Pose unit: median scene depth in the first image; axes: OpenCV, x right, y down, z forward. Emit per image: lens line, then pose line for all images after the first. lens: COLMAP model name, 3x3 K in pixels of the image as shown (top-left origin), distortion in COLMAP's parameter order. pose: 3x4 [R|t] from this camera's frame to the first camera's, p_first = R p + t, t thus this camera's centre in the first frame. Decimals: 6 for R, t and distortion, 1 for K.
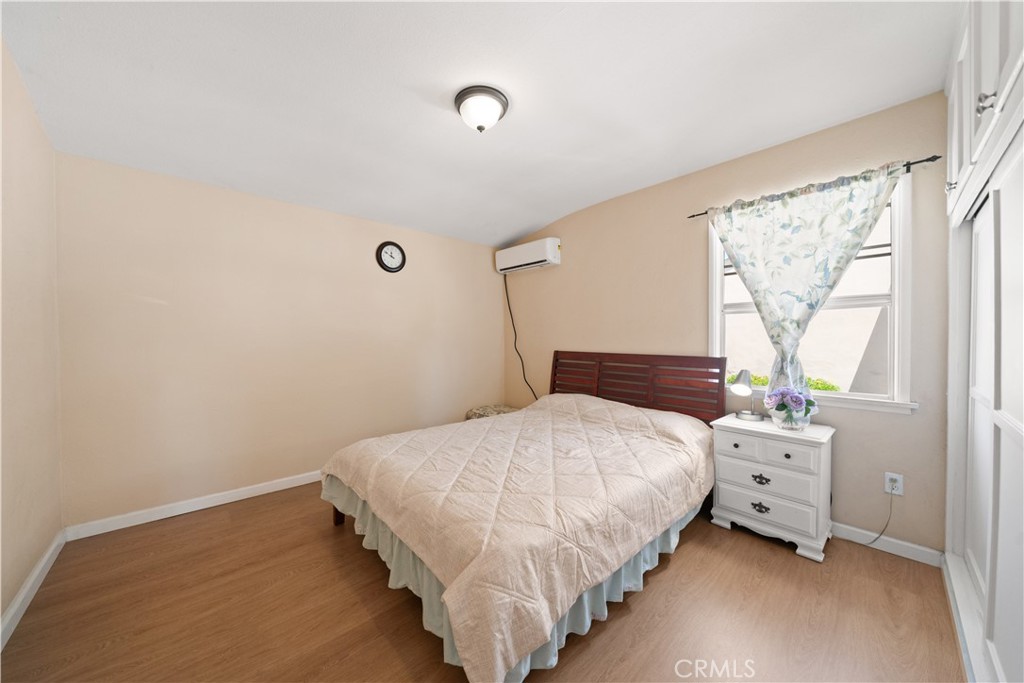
lens RADIAL K [[348.0, 0, 510.6], [0, 348.0, 340.3], [0, 0, 1]] dist [-0.001691, -0.000151]
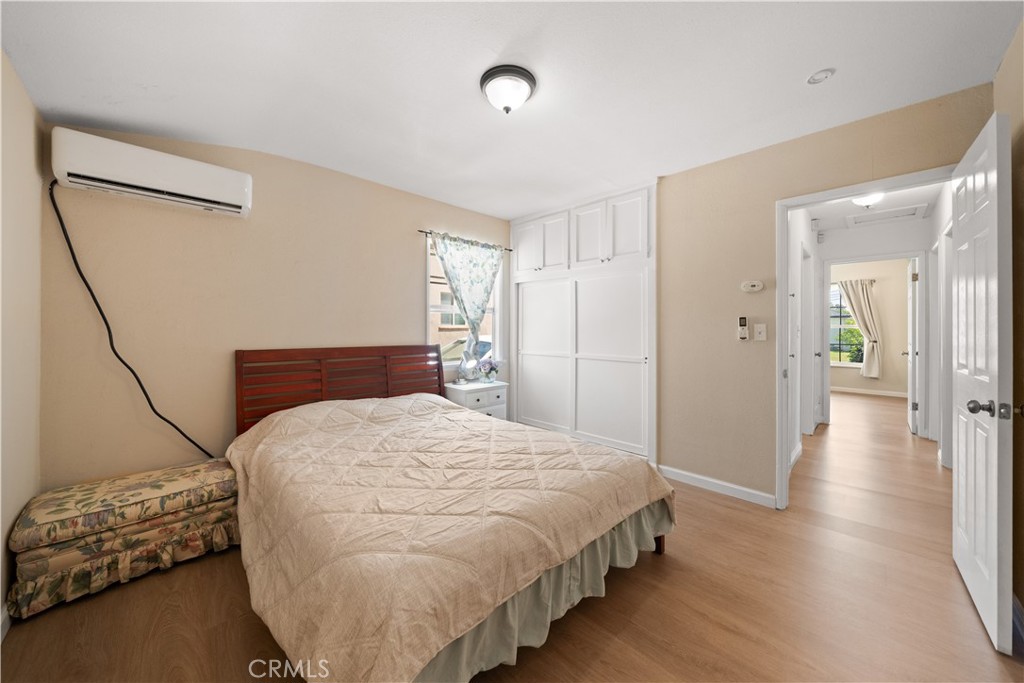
lens RADIAL K [[348.0, 0, 511.0], [0, 348.0, 332.4], [0, 0, 1]] dist [-0.001691, -0.000151]
pose [[-0.016286, -0.006850, 0.999844, -0.838930], [0.011583, 0.999908, 0.007039, -0.004161], [-0.999800, 0.011695, -0.016206, 0.829349]]
